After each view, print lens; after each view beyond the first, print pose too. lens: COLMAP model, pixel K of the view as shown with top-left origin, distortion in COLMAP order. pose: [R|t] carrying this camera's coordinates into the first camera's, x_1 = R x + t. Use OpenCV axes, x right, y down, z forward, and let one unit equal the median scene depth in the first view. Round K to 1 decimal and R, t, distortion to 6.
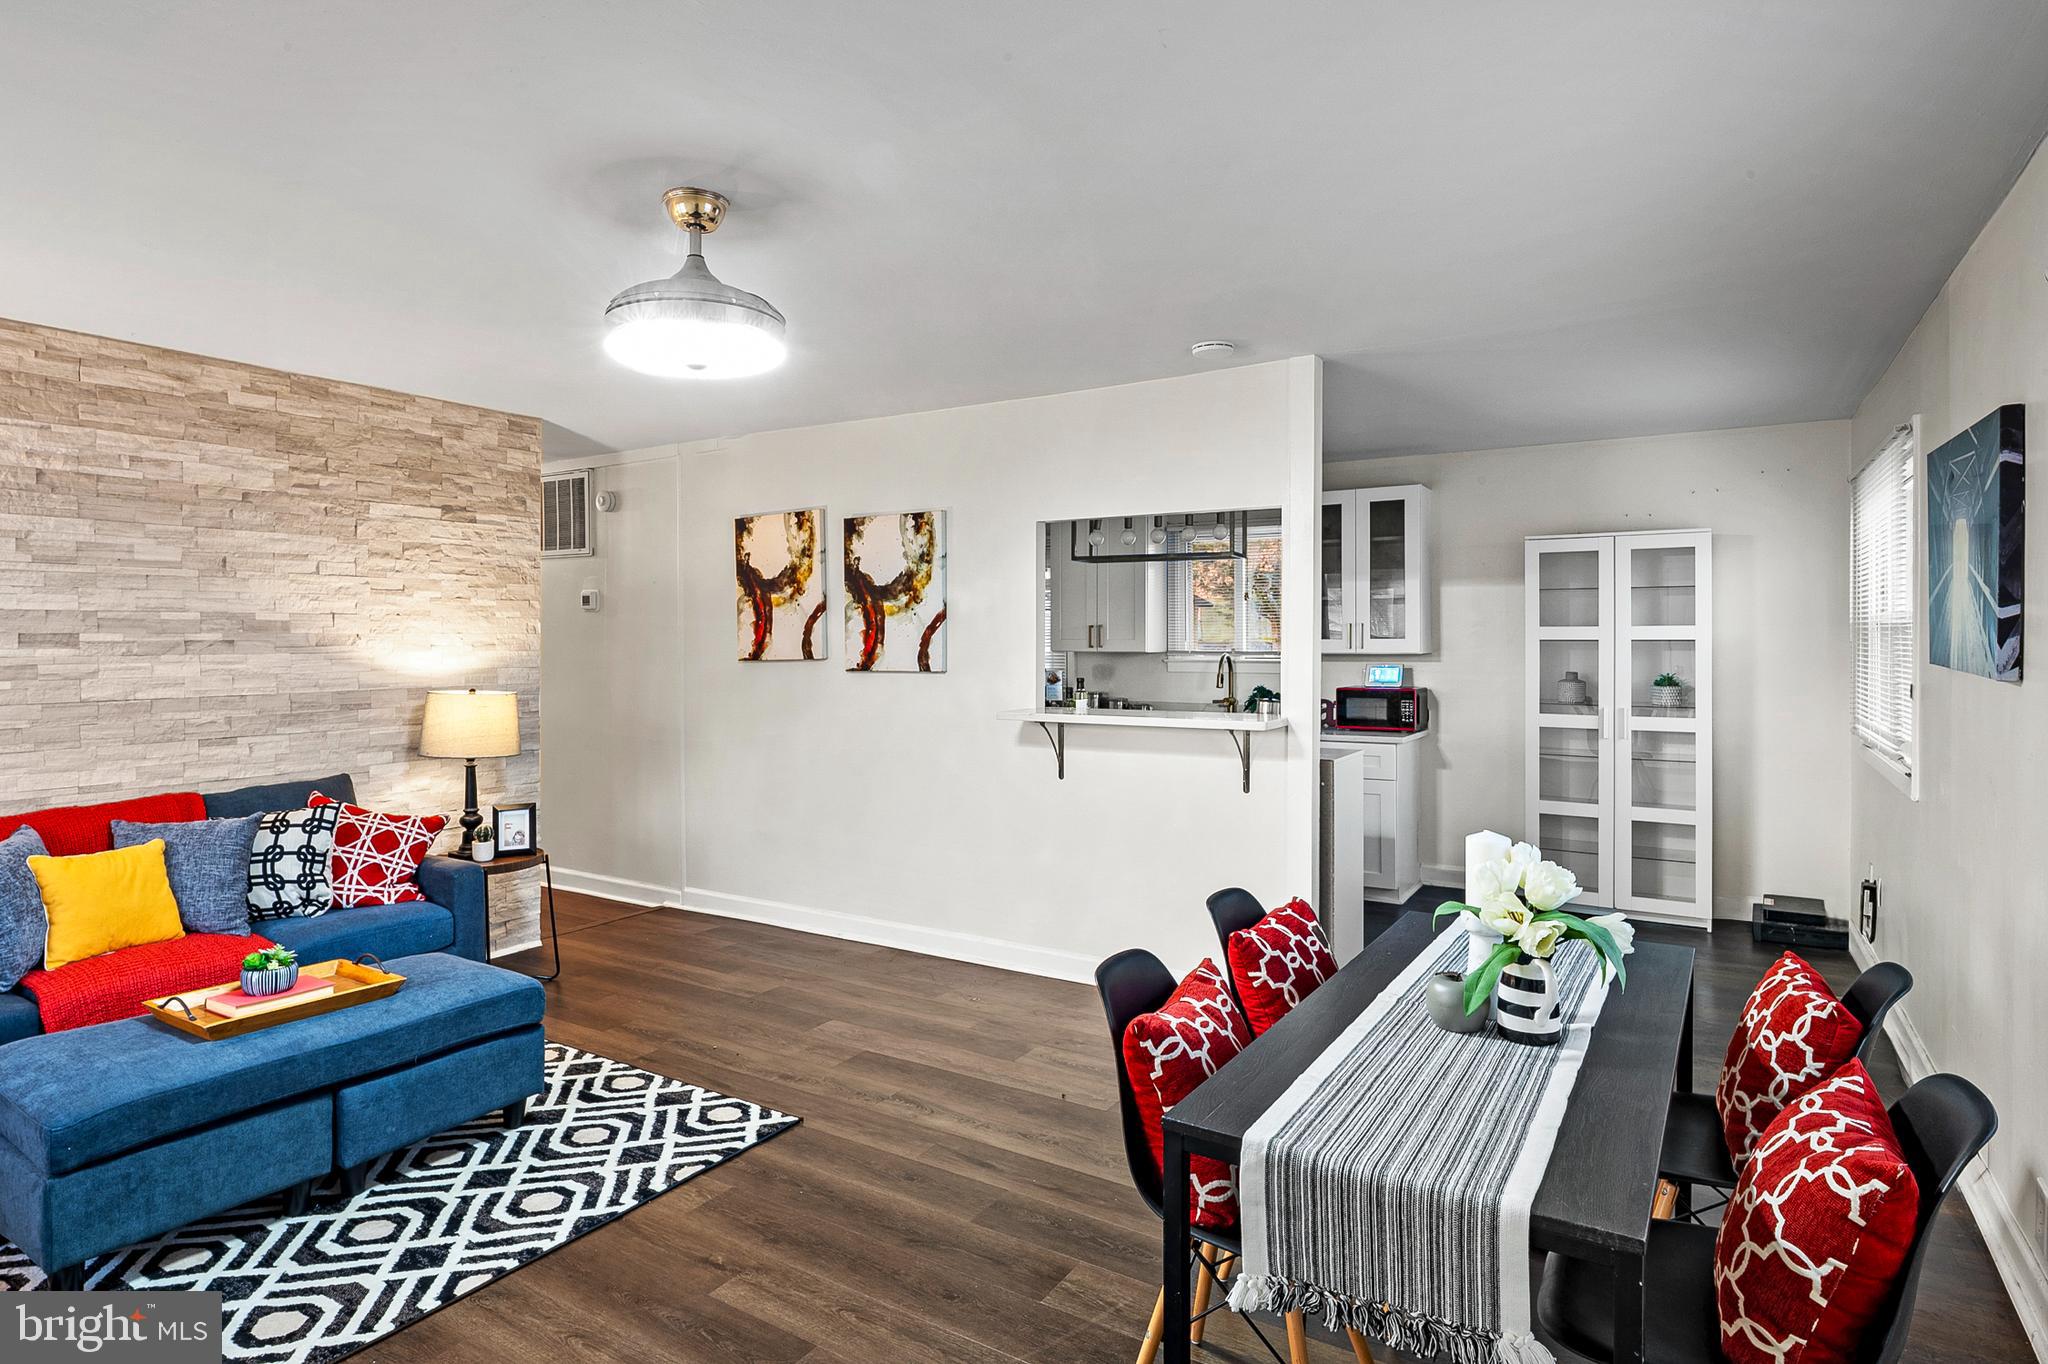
lens RADIAL K [[1109.3, 0, 1013.7], [0, 1109.3, 649.5], [0, 0, 1]] dist [-0.003985, -0.002359]
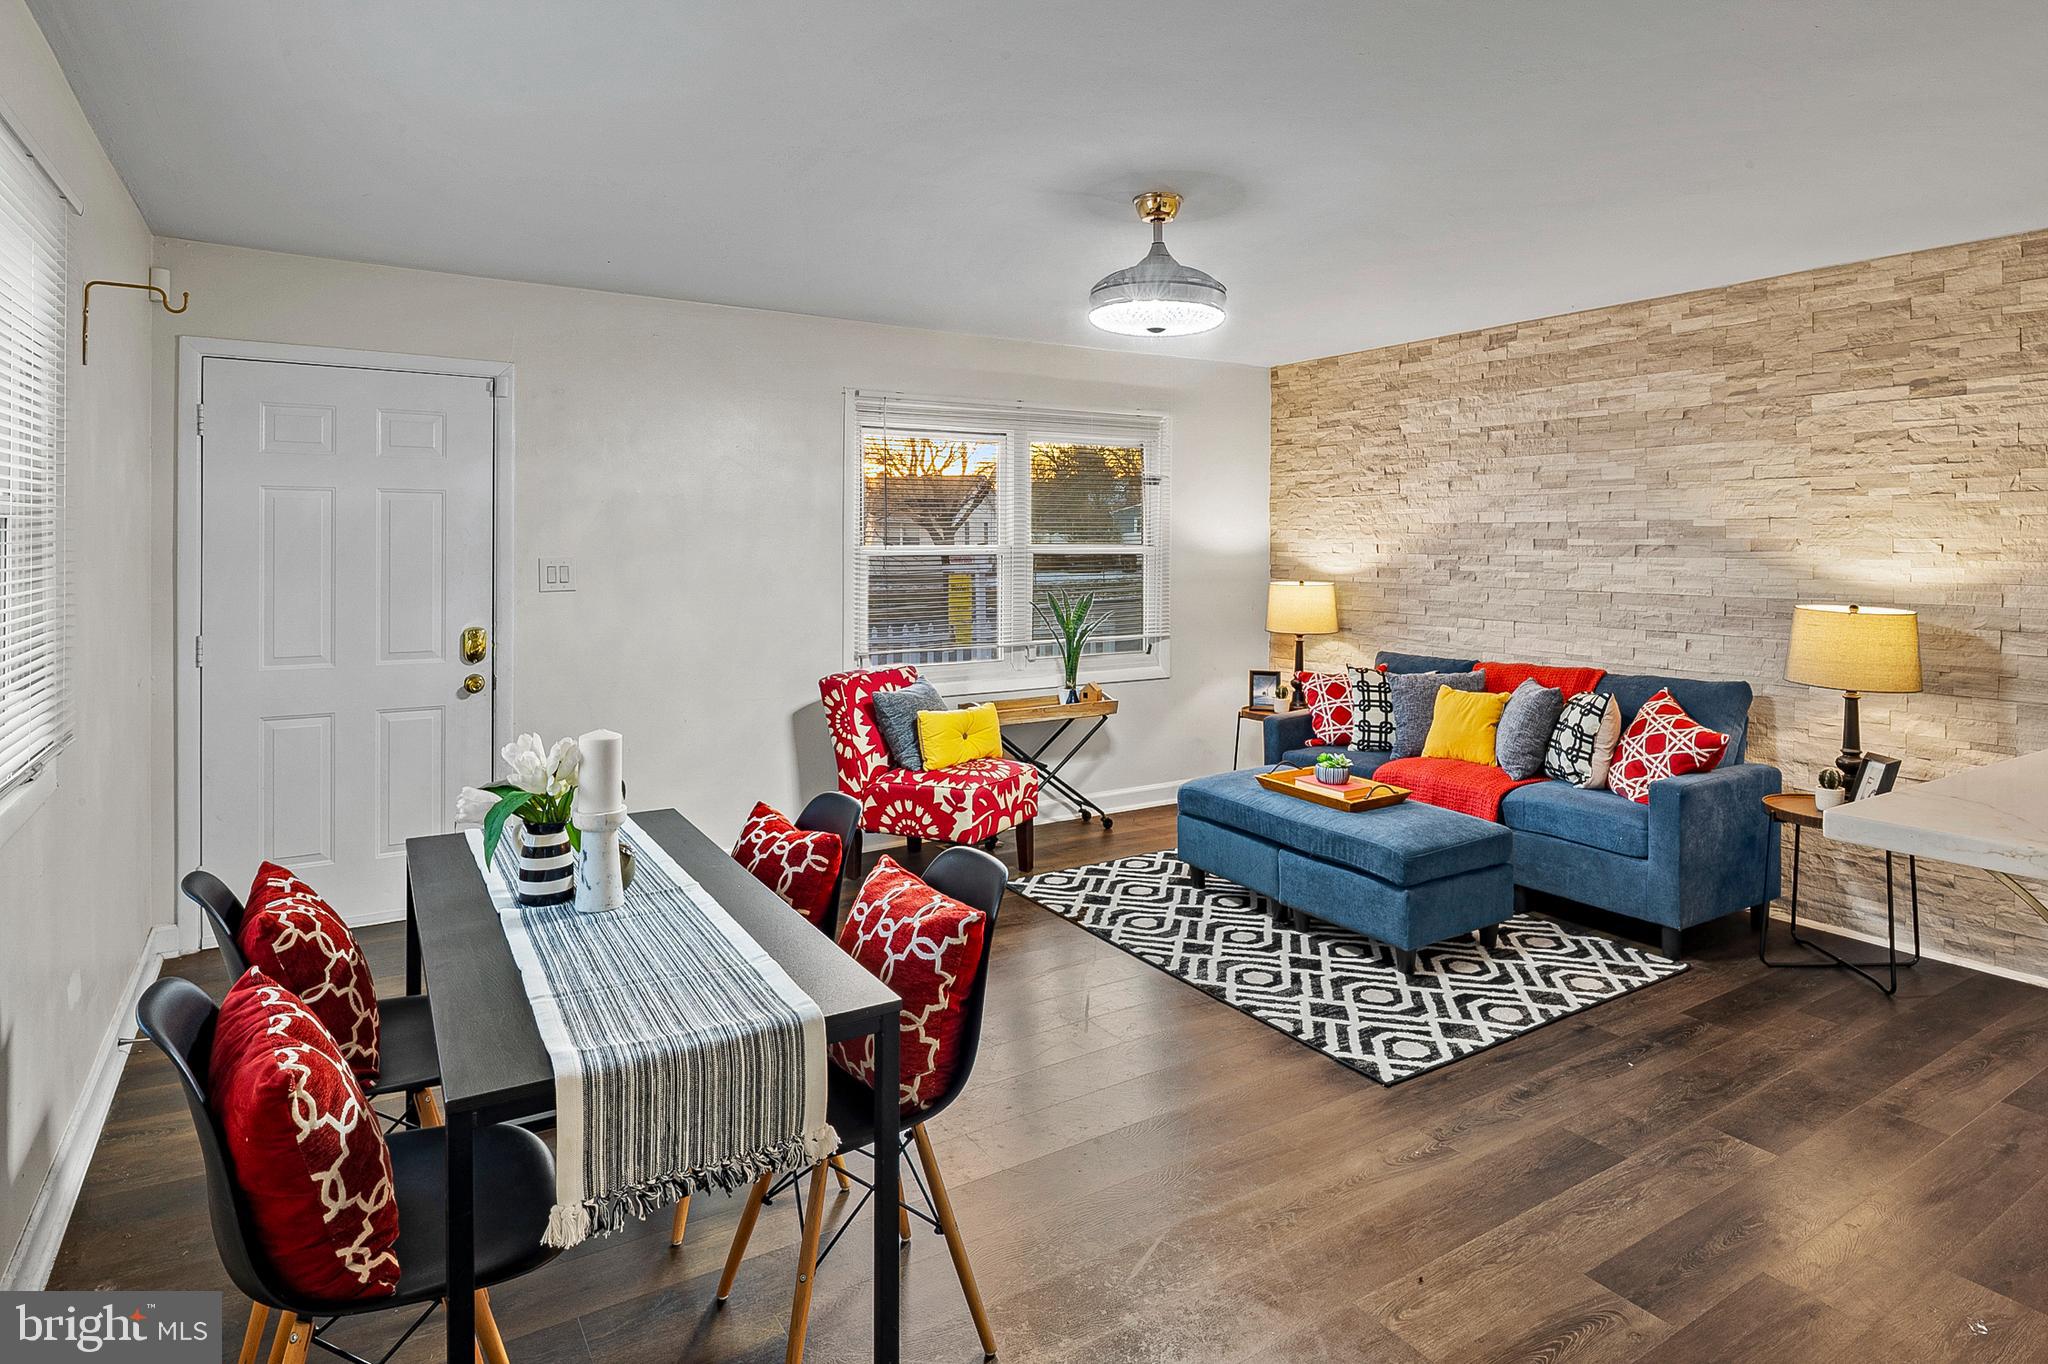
lens RADIAL K [[1109.3, 0, 1015.0], [0, 1109.3, 547.0], [0, 0, 1]] dist [-0.003985, -0.002359]
pose [[-0.437149, 0.005026, -0.899375, 0.569461], [-0.010962, 0.999880, 0.010916, -0.010761], [0.899323, 0.014631, -0.437041, 0.861291]]
